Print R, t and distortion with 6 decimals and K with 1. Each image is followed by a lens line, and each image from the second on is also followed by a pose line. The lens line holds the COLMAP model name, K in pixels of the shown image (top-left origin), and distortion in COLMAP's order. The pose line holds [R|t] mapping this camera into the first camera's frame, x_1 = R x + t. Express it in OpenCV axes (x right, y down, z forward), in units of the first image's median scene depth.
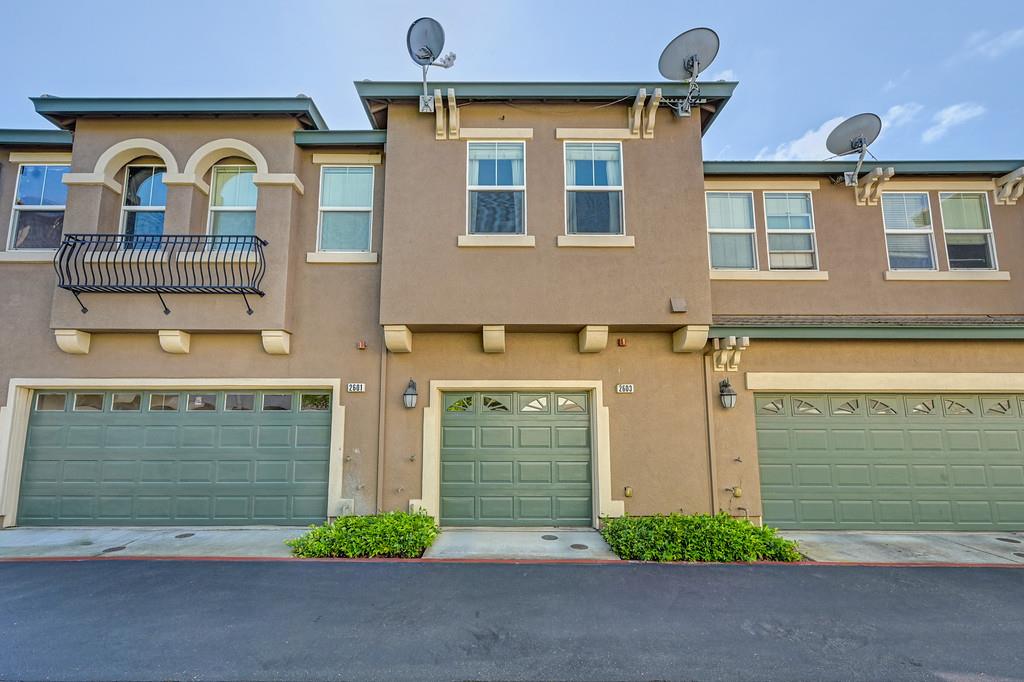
lens RADIAL K [[418.2, 0, 512.0], [0, 418.2, 341.0], [0, 0, 1]] dist [0.001790, -0.000075]
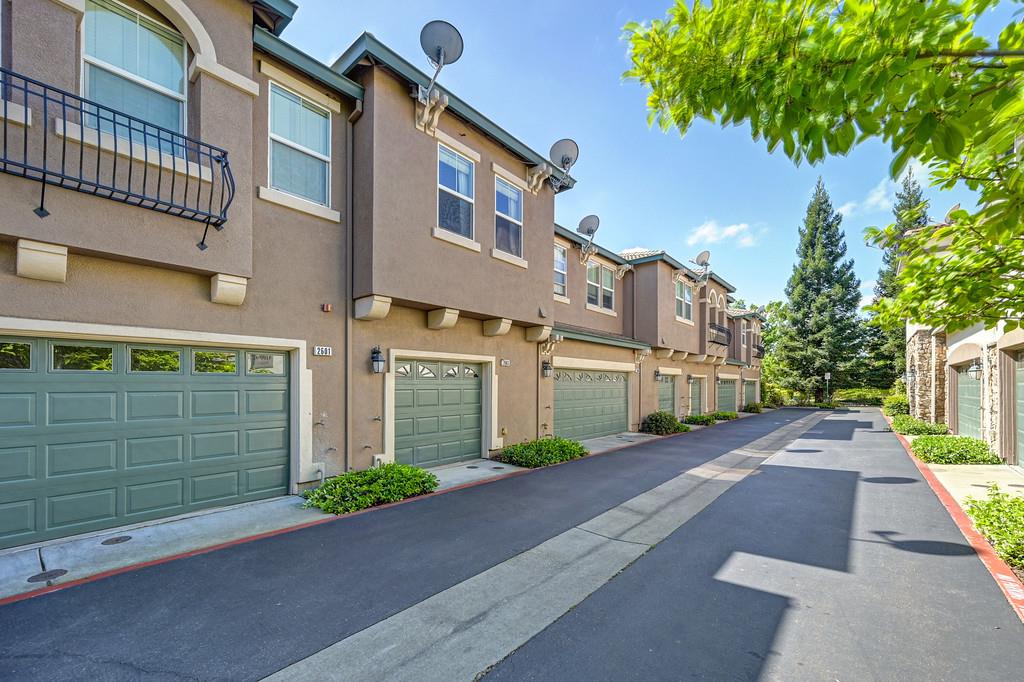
lens RADIAL K [[418.2, 0, 512.0], [0, 418.2, 341.0], [0, 0, 1]] dist [0.001790, -0.000075]
pose [[0.642943, 0.078475, 0.761883, -0.829799], [-0.145136, 0.989198, 0.020590, 0.005382], [-0.752037, -0.123814, 0.647387, 0.047090]]
